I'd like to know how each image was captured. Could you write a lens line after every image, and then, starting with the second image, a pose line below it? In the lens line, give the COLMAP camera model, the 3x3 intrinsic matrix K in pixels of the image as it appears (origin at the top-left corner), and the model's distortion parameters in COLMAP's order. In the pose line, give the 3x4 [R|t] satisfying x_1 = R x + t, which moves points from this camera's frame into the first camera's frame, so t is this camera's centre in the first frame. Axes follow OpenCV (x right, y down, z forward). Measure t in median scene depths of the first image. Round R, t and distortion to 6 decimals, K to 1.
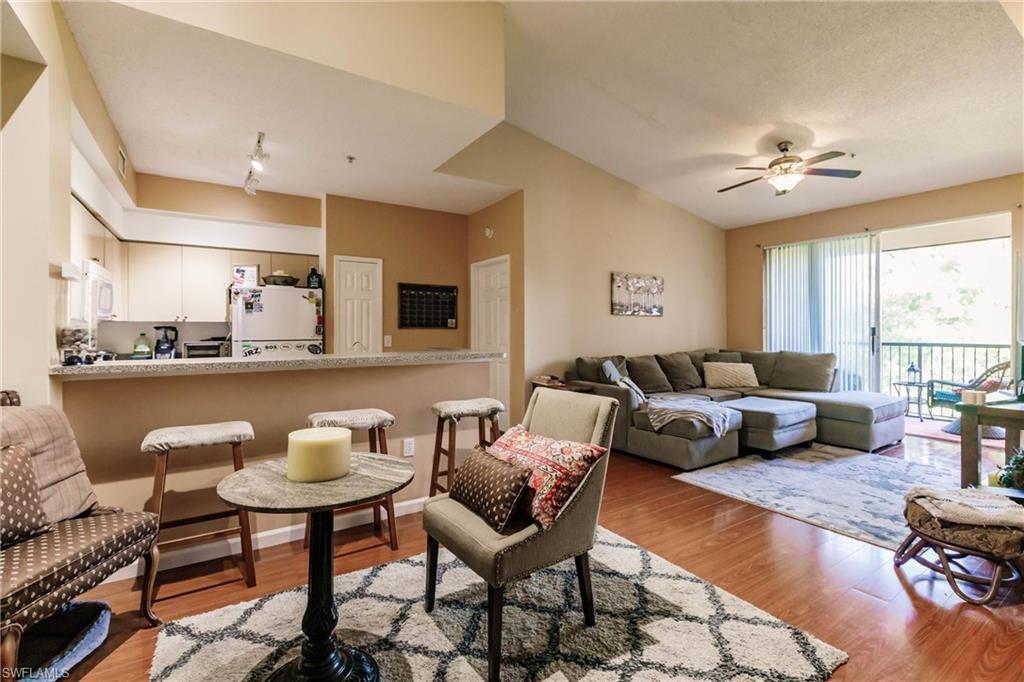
lens RADIAL K [[456.4, 0, 512.9], [0, 456.4, 329.1], [0, 0, 1]] dist [0.001070, 0.000357]
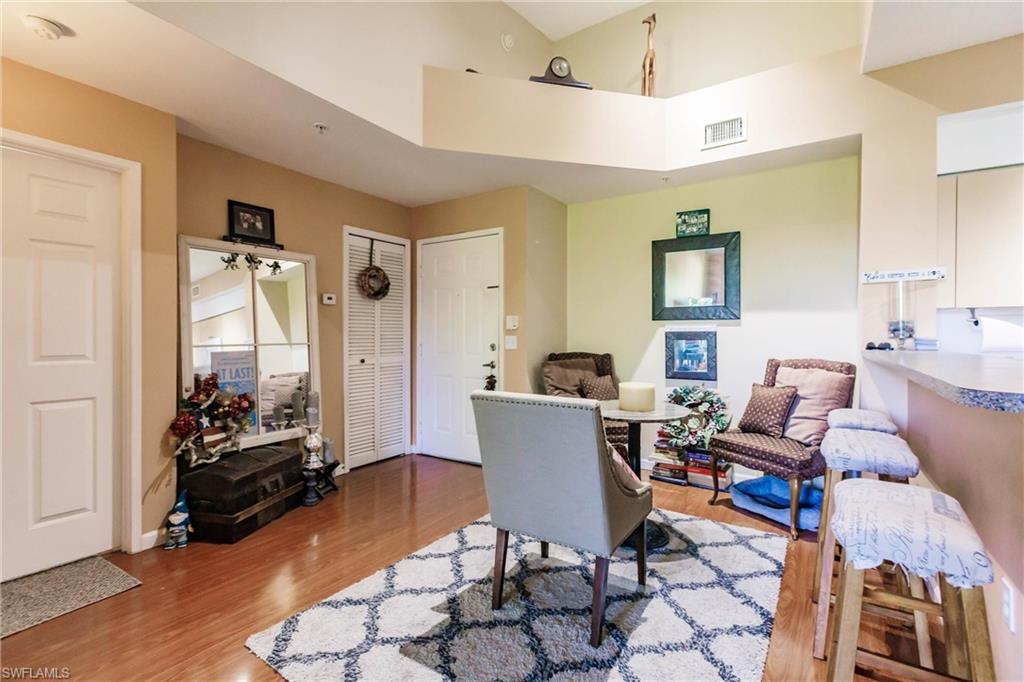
lens RADIAL K [[458.1, 0, 513.2], [0, 458.1, 335.2], [0, 0, 1]] dist [0.000086, -0.000225]
pose [[-0.917886, 0.001273, -0.396842, 0.189555], [0.000071, 0.999995, 0.003043, 0.013404], [0.396844, 0.002765, -0.917882, 0.687060]]
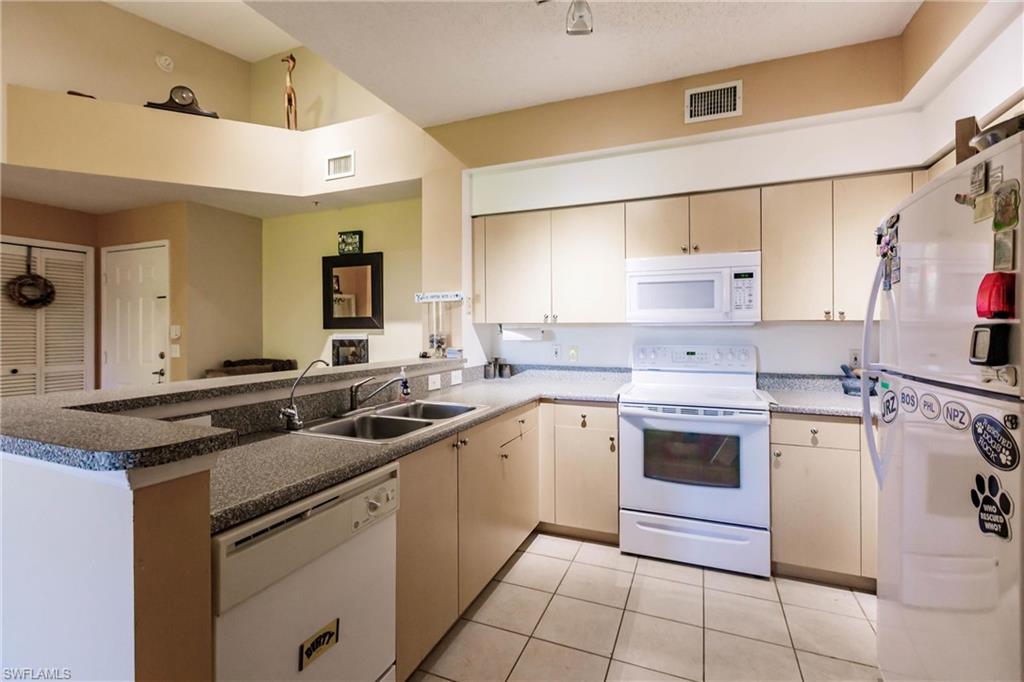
lens RADIAL K [[456.4, 0, 512.9], [0, 456.4, 329.1], [0, 0, 1]] dist [0.001070, 0.000357]
pose [[-0.827872, 0.001896, -0.560913, -0.129616], [0.003390, 0.999993, -0.001623, -0.005400], [0.560906, -0.003245, -0.827873, 0.951392]]
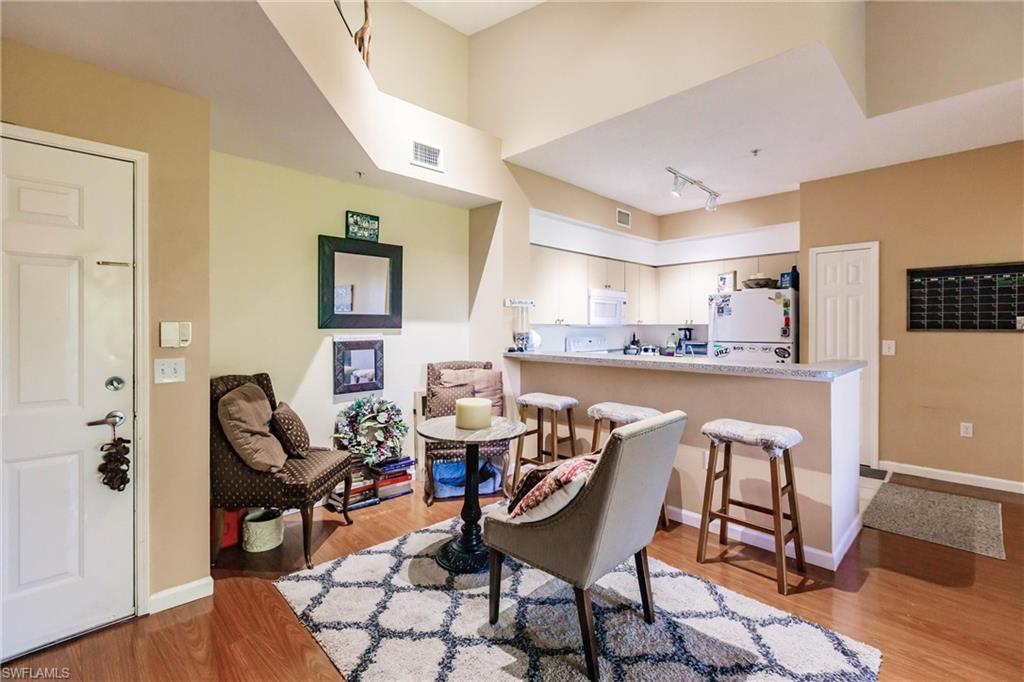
lens RADIAL K [[456.4, 0, 512.9], [0, 456.4, 329.1], [0, 0, 1]] dist [0.001070, 0.000357]
pose [[0.197231, 0.006294, -0.980337, 0.350890], [0.001431, 0.999976, 0.006708, -0.010837], [0.980356, -0.002726, 0.197217, 0.239365]]
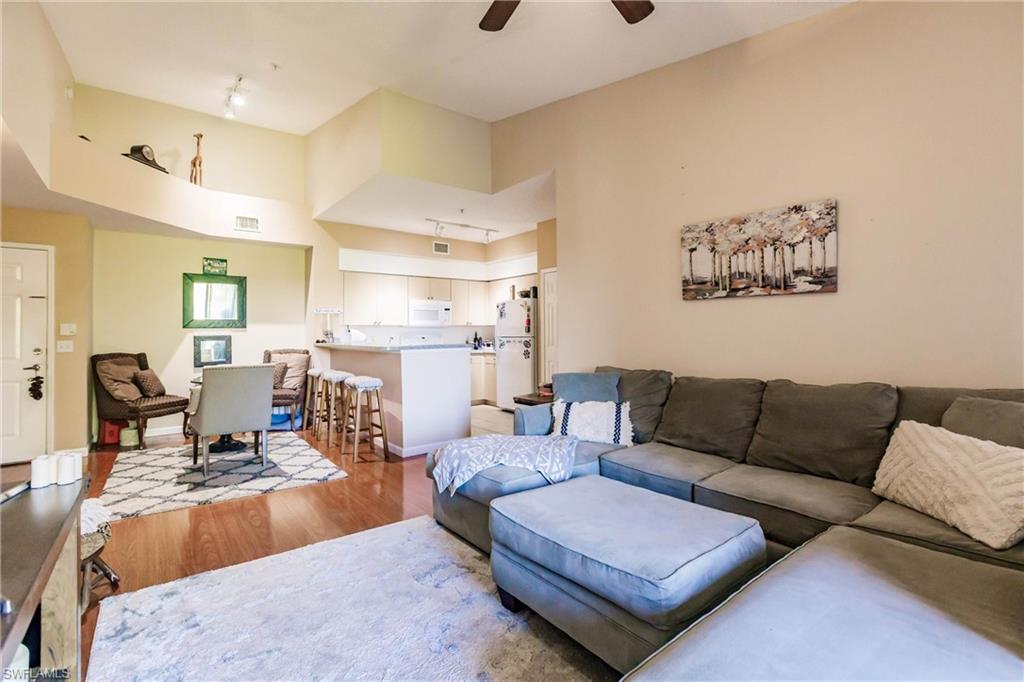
lens RADIAL K [[464.7, 0, 517.6], [0, 464.7, 327.0], [0, 0, 1]] dist [0.001669, -0.000182]
pose [[0.090149, -0.010215, -0.995876, 0.827049], [0.008122, 0.999922, -0.009522, 0.006473], [0.995895, -0.007230, 0.090224, 0.772203]]
